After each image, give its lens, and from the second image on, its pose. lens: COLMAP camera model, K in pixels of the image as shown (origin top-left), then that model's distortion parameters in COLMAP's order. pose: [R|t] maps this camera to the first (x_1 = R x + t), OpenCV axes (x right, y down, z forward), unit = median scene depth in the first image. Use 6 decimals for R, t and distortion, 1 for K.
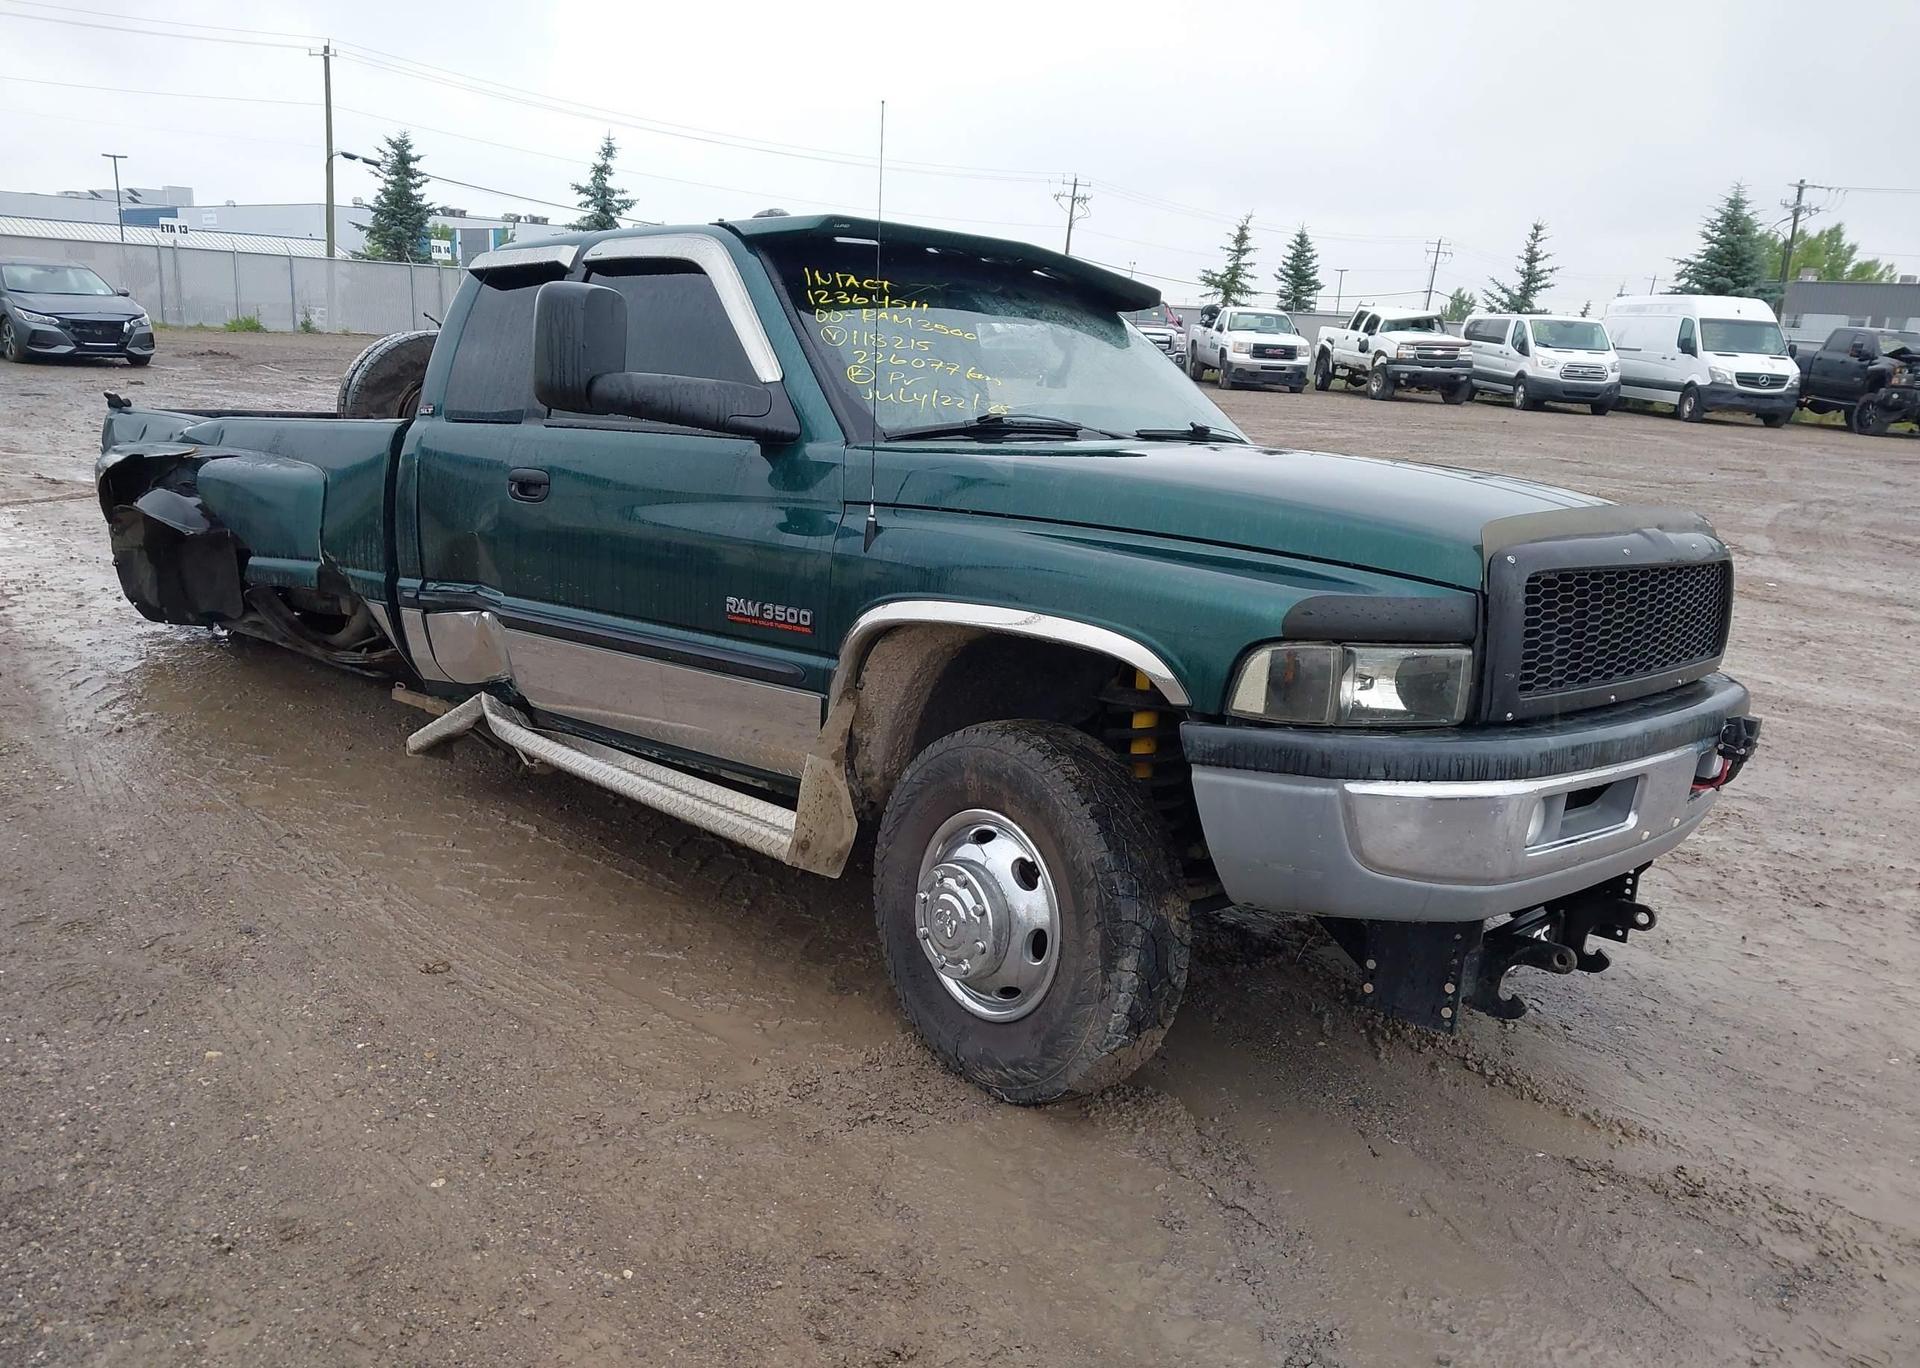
lens RADIAL K [[1500.6, 0, 963.6], [0, 1500.6, 730.1], [0, 0, 1]] dist [0.025957, -0.040242]
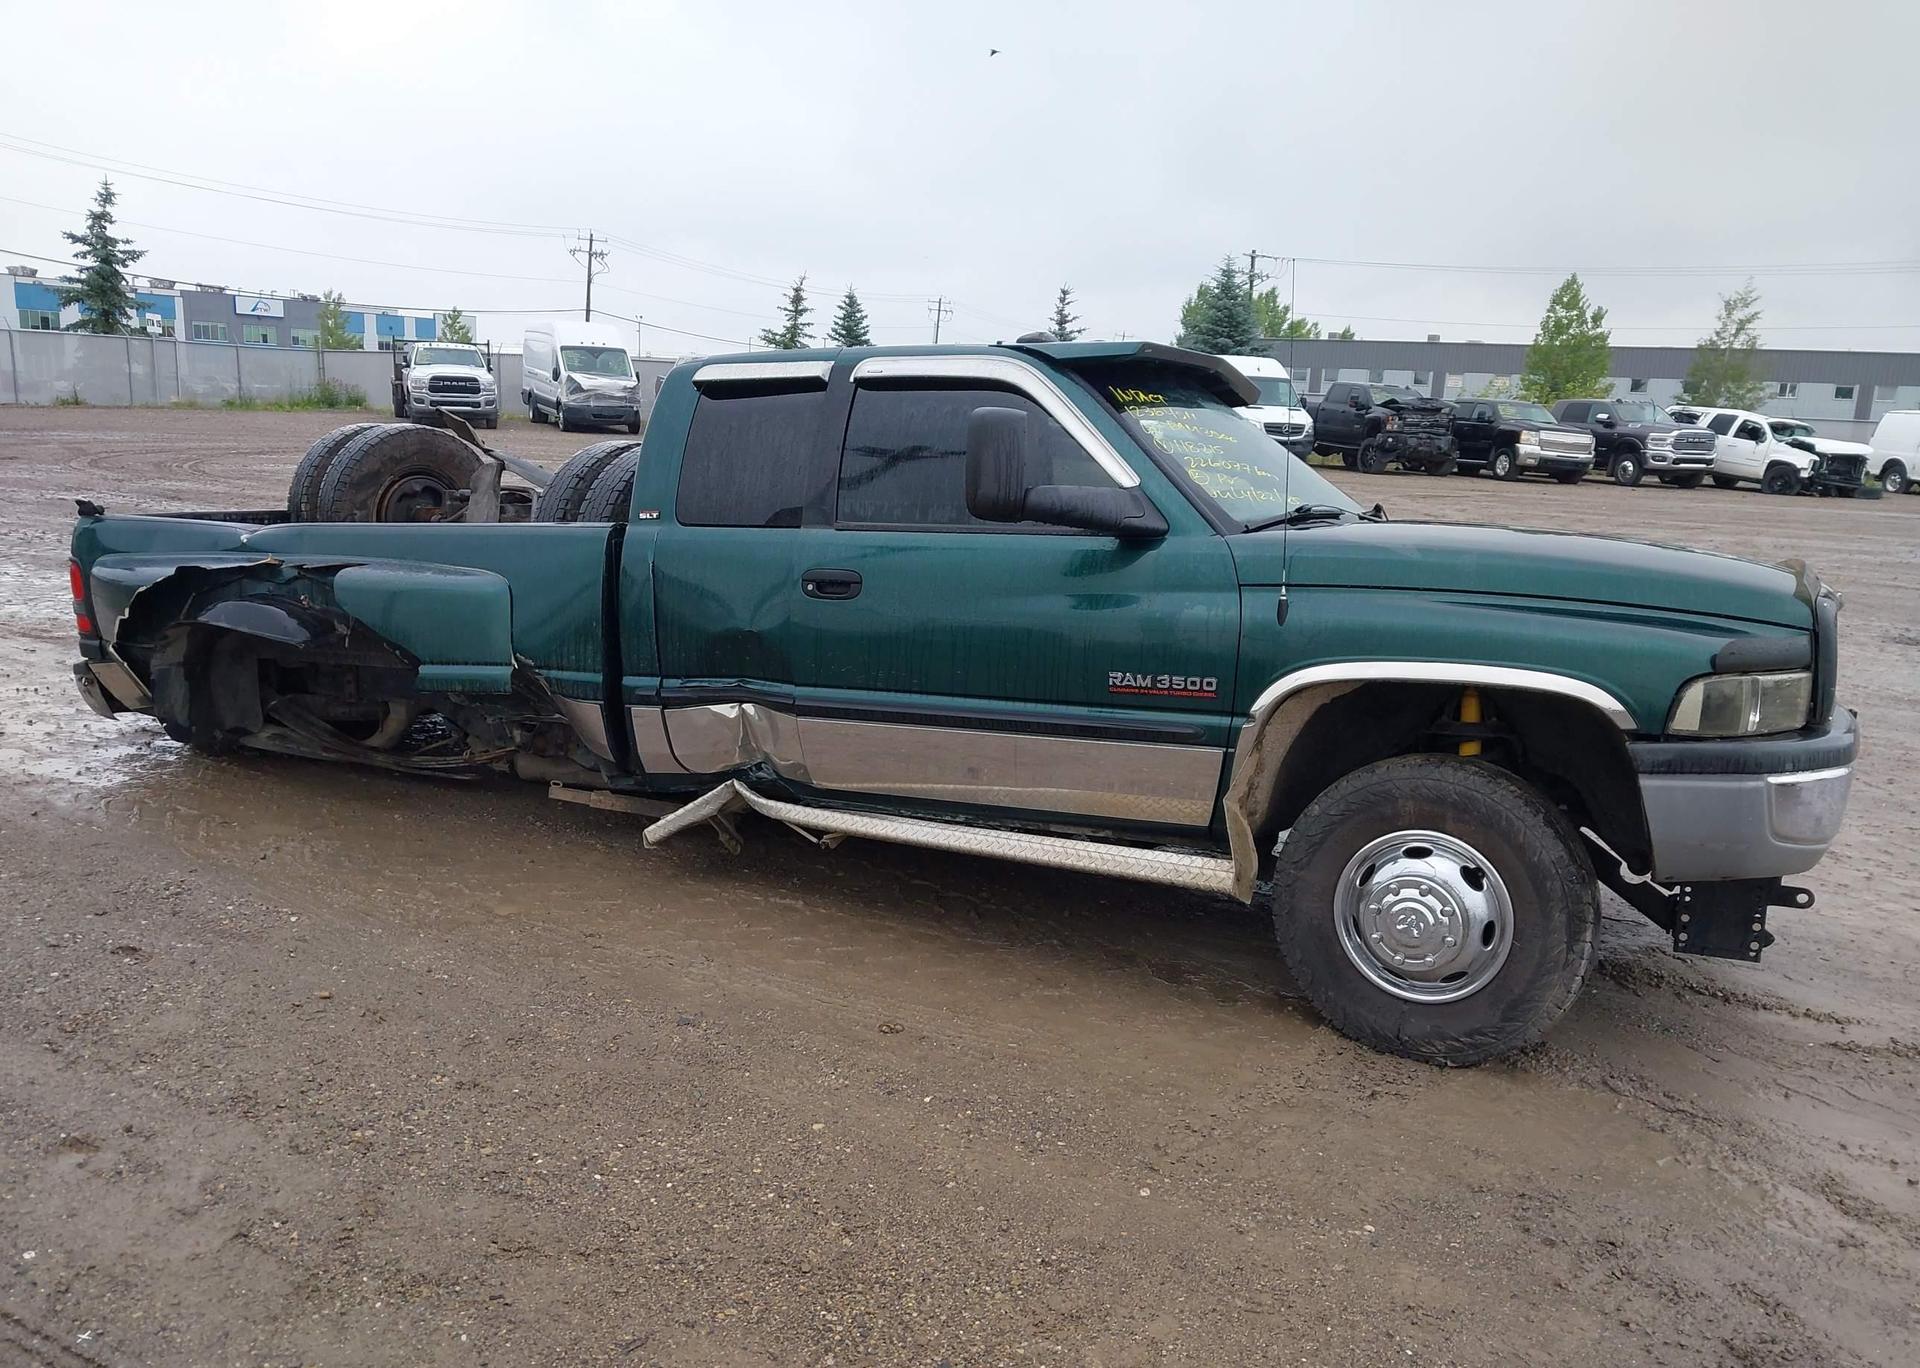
lens RADIAL K [[1501.0, 0, 961.2], [0, 1501.0, 730.1], [0, 0, 1]] dist [0.022367, -0.014033]
pose [[0.950334, -0.078431, 0.301187, -0.471212], [0.088424, 0.995889, -0.019666, -0.024665], [-0.298406, 0.045322, 0.953362, -0.041046]]
